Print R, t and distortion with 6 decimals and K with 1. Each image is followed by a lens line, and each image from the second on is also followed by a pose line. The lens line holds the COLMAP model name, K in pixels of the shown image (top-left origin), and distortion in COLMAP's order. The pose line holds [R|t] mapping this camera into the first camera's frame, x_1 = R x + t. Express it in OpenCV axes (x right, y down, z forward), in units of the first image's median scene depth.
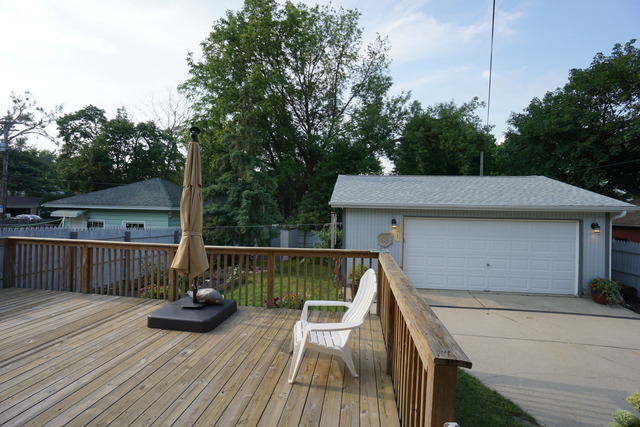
lens RADIAL K [[279.9, 0, 320.0], [0, 279.9, 213.5], [0, 0, 1]] dist [-0.052414, 0.018024]
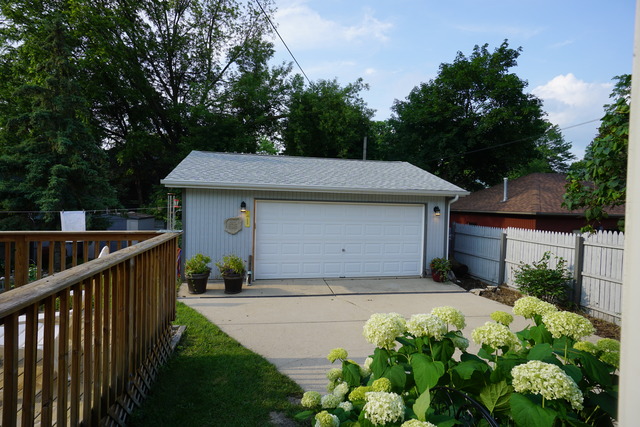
lens RADIAL K [[320.2, 0, 320.0], [0, 320.2, 213.5], [0, 0, 1]] dist [-0.038907, 0.016327]
pose [[0.944641, -0.004690, 0.328072, 0.084005], [-0.005582, 0.999523, 0.030361, 0.012709], [-0.328059, -0.030511, 0.944165, -0.012815]]
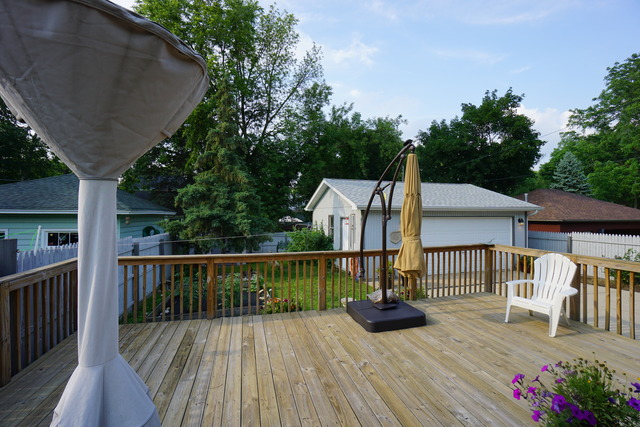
lens RADIAL K [[279.9, 0, 320.0], [0, 279.9, 213.5], [0, 0, 1]] dist [-0.052414, 0.018024]
pose [[0.919612, -0.016969, 0.392462, -0.269078], [0.015972, 0.999856, 0.005805, -0.008696], [-0.392504, 0.000930, 0.919750, 0.027186]]
